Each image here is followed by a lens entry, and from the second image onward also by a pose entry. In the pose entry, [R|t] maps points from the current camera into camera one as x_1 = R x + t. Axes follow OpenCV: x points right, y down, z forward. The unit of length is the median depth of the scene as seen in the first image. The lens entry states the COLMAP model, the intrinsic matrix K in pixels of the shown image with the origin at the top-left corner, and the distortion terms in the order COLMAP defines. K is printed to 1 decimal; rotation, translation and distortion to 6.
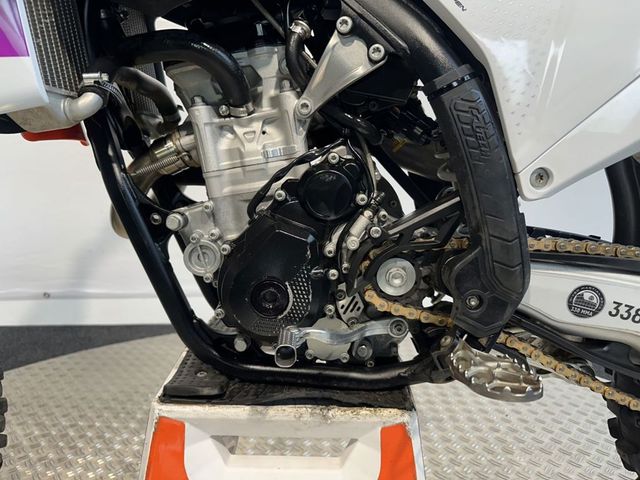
lens RADIAL K [[454.5, 0, 319.9], [0, 454.5, 236.5], [0, 0, 1]] dist [0.045500, -0.083559]
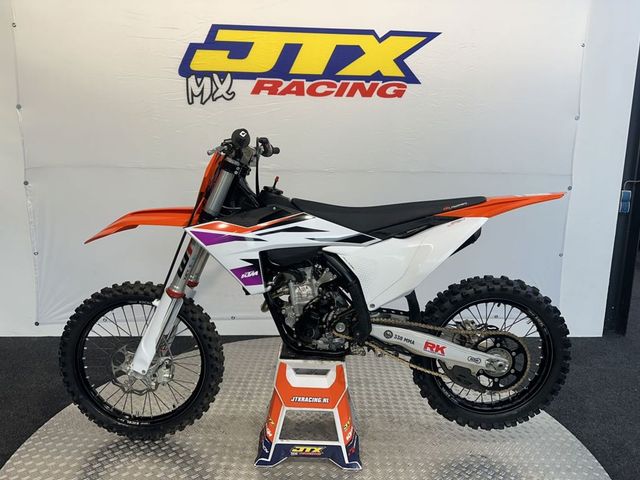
lens RADIAL K [[454.5, 0, 319.9], [0, 454.5, 236.5], [0, 0, 1]] dist [0.045500, -0.083559]
pose [[0.999874, 0.013651, -0.008141, 0.010777], [-0.013869, 0.999530, -0.027326, -0.586029], [0.007764, 0.027436, 0.999593, -2.951442]]
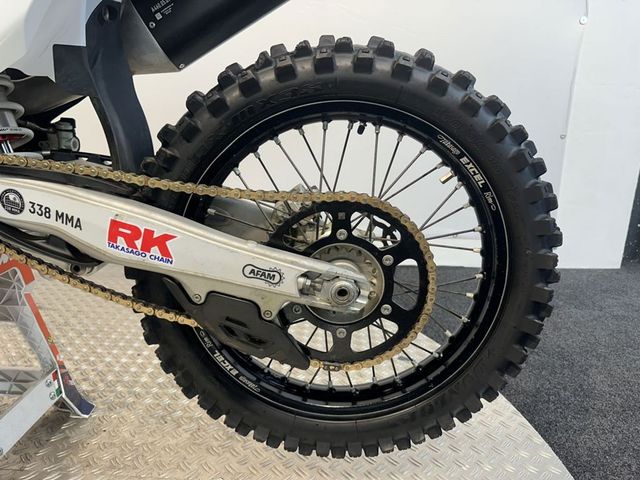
lens RADIAL K [[454.5, 0, 319.9], [0, 454.5, 236.5], [0, 0, 1]] dist [0.045500, -0.083559]
pose [[0.999580, 0.017594, -0.023014, 1.494900], [-0.015774, 0.996907, 0.076985, 0.125965], [0.024297, -0.076590, 0.996767, -0.306069]]
